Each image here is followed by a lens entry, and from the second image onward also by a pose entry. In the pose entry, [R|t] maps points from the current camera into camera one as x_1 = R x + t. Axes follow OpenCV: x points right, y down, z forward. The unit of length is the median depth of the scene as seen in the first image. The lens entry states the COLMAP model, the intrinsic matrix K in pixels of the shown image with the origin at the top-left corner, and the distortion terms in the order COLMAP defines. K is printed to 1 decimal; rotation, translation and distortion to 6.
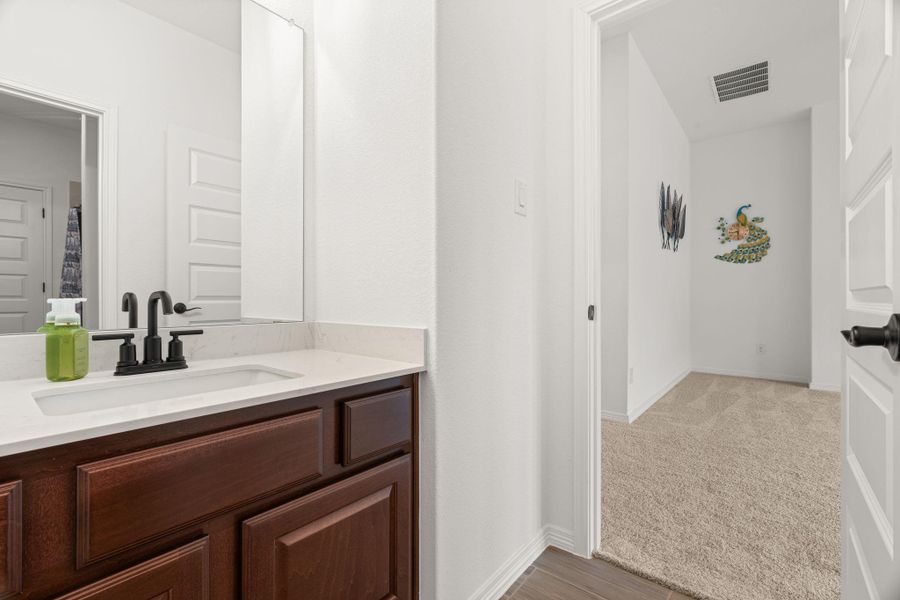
lens RADIAL K [[402.7, 0, 446.0], [0, 402.7, 297.0], [0, 0, 1]] dist [-0.004846, -0.000182]
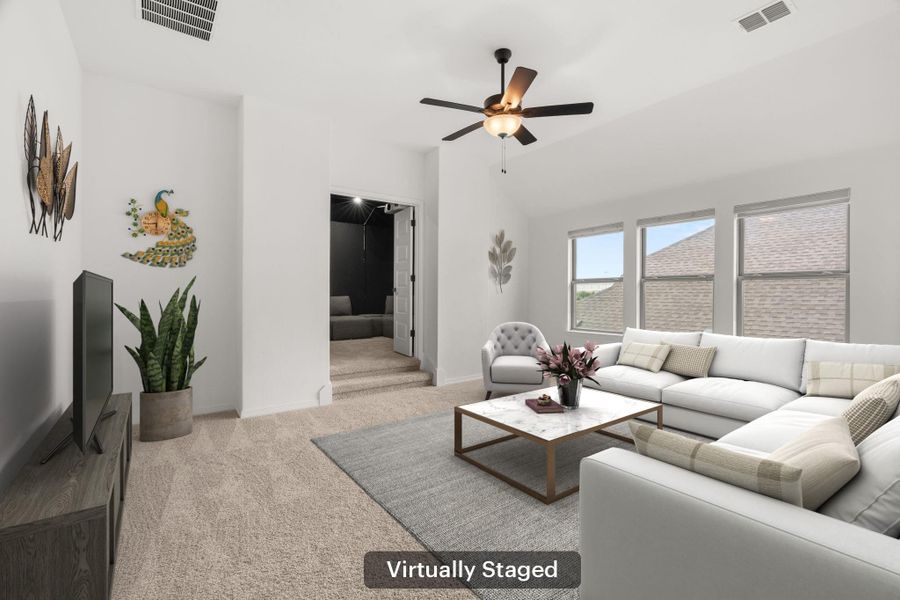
lens RADIAL K [[402.7, 0, 446.0], [0, 402.7, 297.0], [0, 0, 1]] dist [-0.004846, -0.000182]
pose [[0.253236, -0.007829, 0.967373, 0.155127], [-0.007303, 0.999923, 0.010004, -0.040929], [-0.967377, -0.009598, 0.253160, 0.308860]]
